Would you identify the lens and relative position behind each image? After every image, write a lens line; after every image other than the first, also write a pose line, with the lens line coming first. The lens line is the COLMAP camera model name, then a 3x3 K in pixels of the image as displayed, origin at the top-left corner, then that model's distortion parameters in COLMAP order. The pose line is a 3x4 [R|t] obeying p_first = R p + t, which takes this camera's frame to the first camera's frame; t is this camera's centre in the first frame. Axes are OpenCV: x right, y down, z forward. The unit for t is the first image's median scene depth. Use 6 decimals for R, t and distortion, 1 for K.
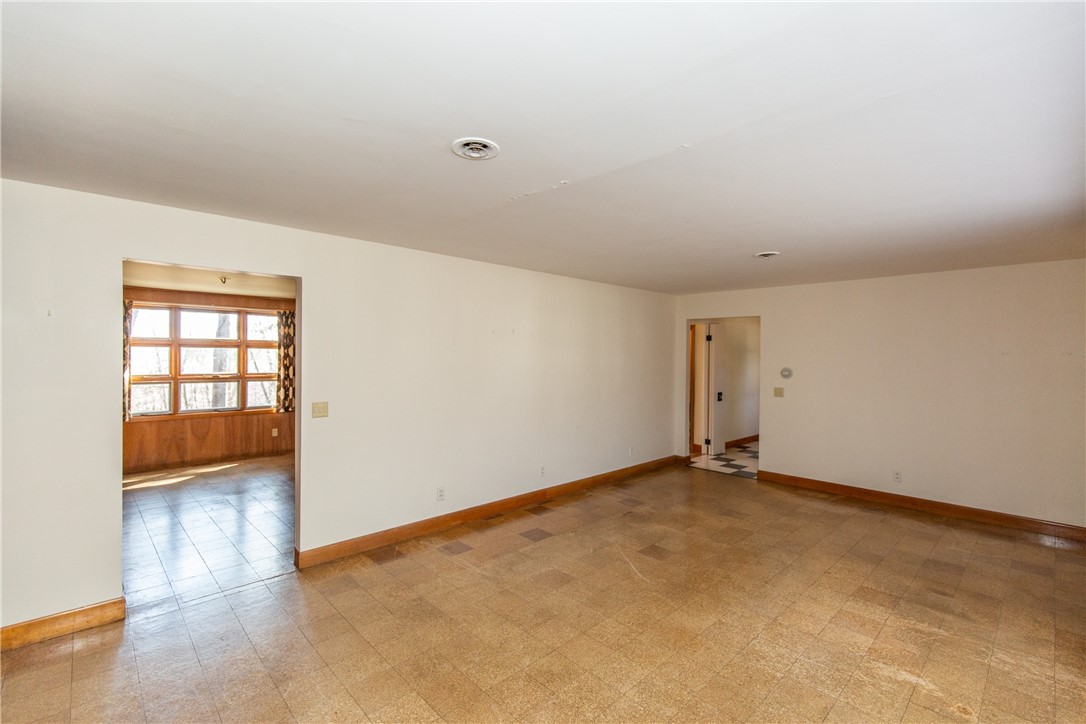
lens RADIAL K [[485.7, 0, 545.0], [0, 485.7, 358.9], [0, 0, 1]] dist [0.004969, -0.000549]
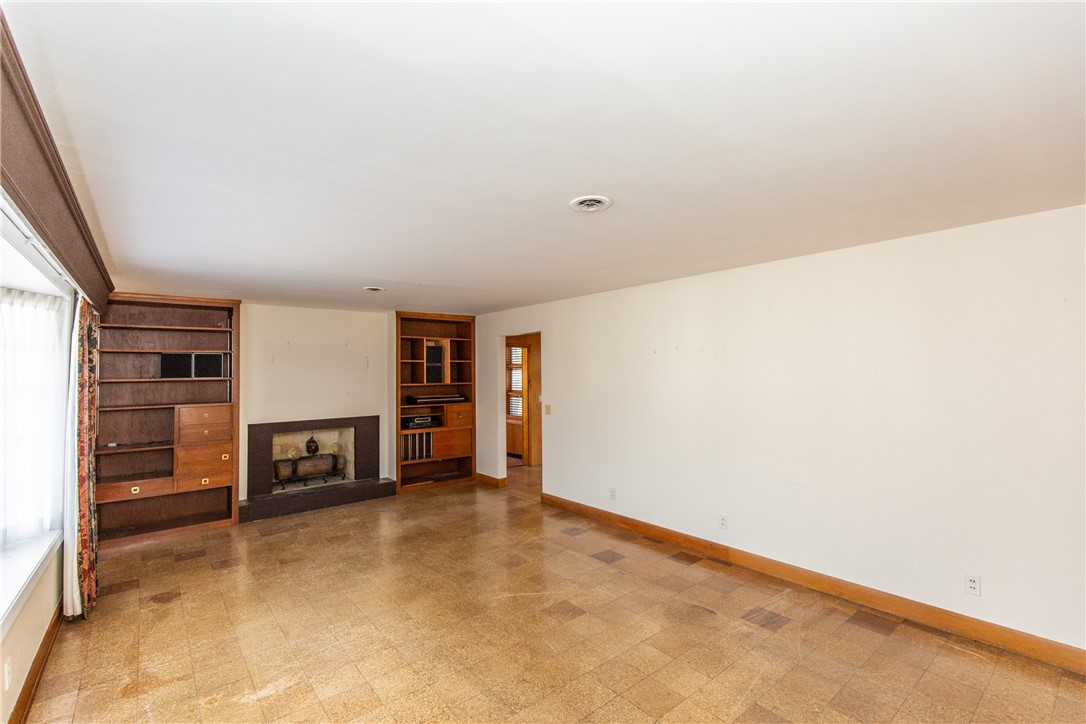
lens RADIAL K [[485.7, 0, 545.0], [0, 485.7, 352.7], [0, 0, 1]] dist [0.004969, -0.000549]
pose [[-0.078120, -0.046461, -0.995861, 1.132049], [0.002925, 0.998898, -0.046832, -0.008349], [0.996940, -0.006572, -0.077898, 1.078581]]
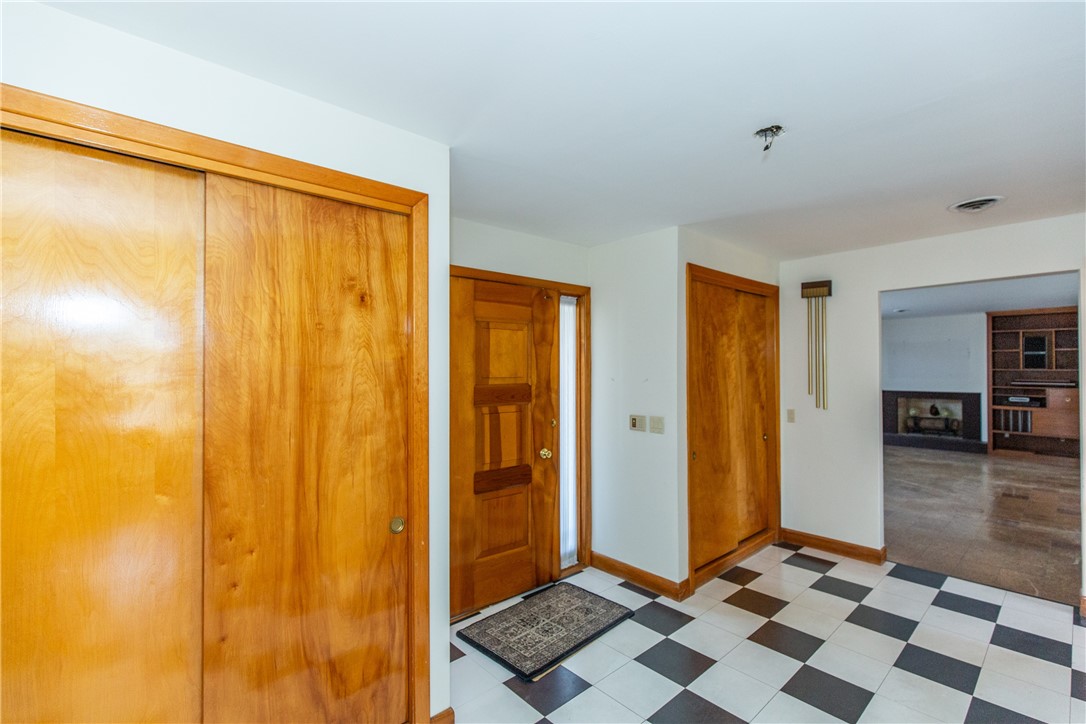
lens RADIAL K [[485.7, 0, 543.8], [0, 485.7, 353.8], [0, 0, 1]] dist [0.004969, -0.000549]
pose [[-0.999055, -0.012542, 0.041623, 1.380783], [-0.013444, 0.999679, -0.021467, 0.026461], [-0.041341, -0.022007, -0.998903, 2.729416]]
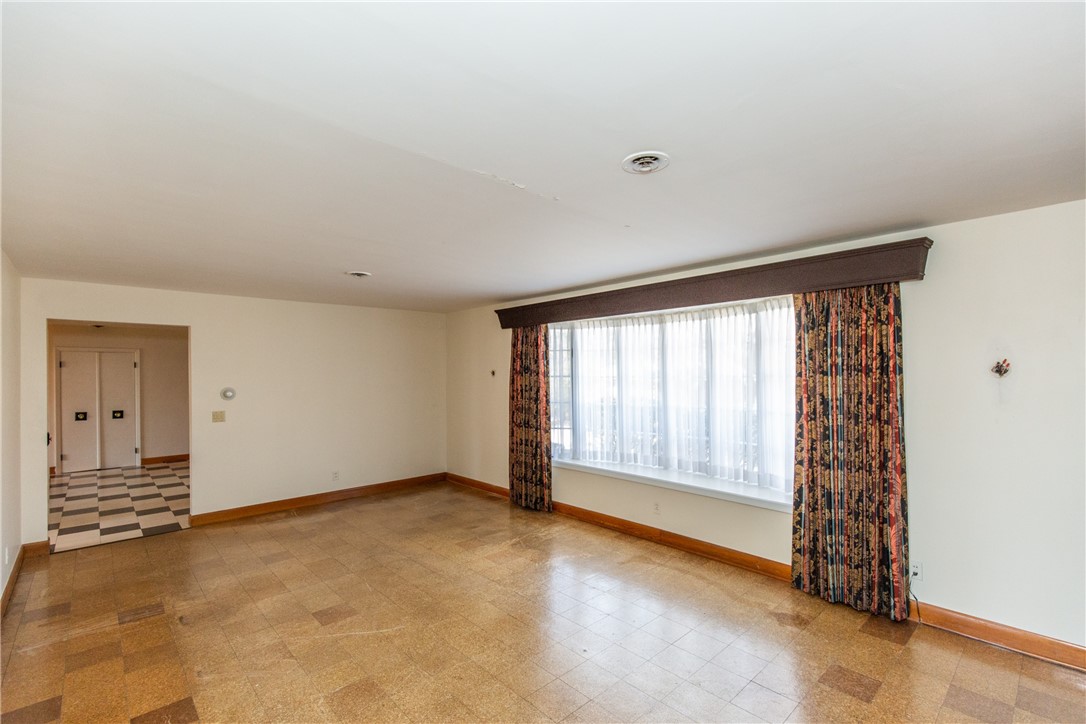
lens RADIAL K [[485.7, 0, 551.5], [0, 485.7, 365.5], [0, 0, 1]] dist [0.004969, -0.000549]
pose [[0.004989, 0.005474, 0.999973, -0.616074], [0.019720, 0.999790, -0.005571, -0.009229], [-0.999793, 0.019747, 0.004880, 0.648023]]
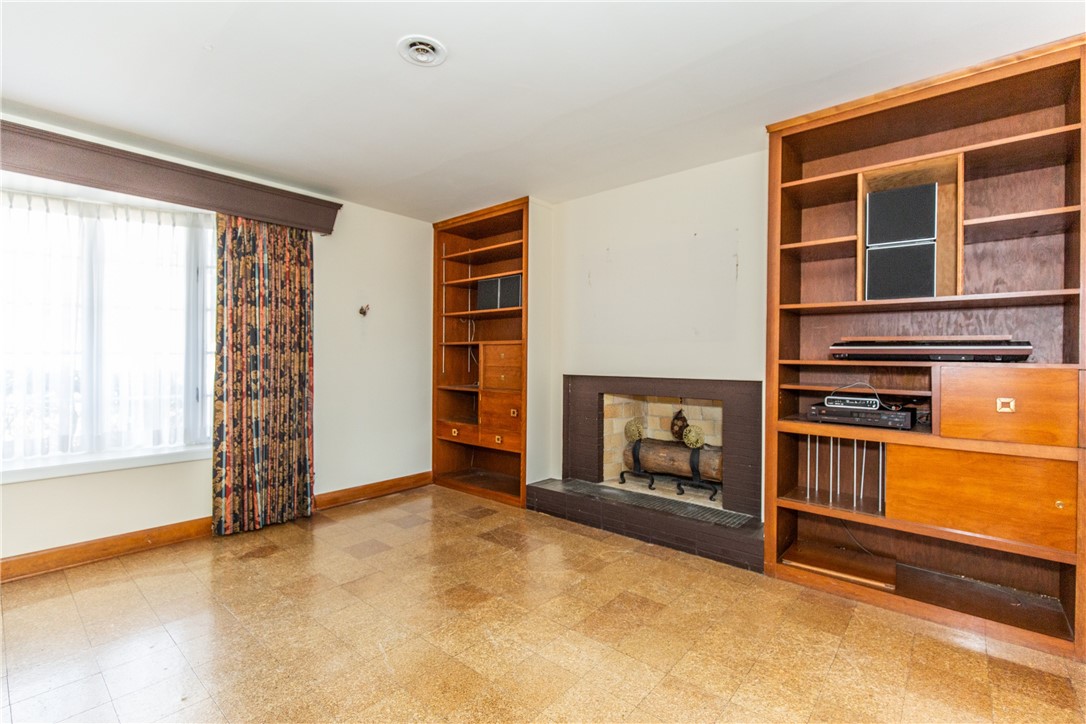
lens RADIAL K [[485.7, 0, 542.1], [0, 485.7, 355.9], [0, 0, 1]] dist [0.004969, -0.000549]
pose [[-0.995053, -0.012924, -0.098502, -0.156927], [-0.013388, 0.999902, 0.004046, 0.095870], [0.098440, 0.005345, -0.995129, 1.088637]]
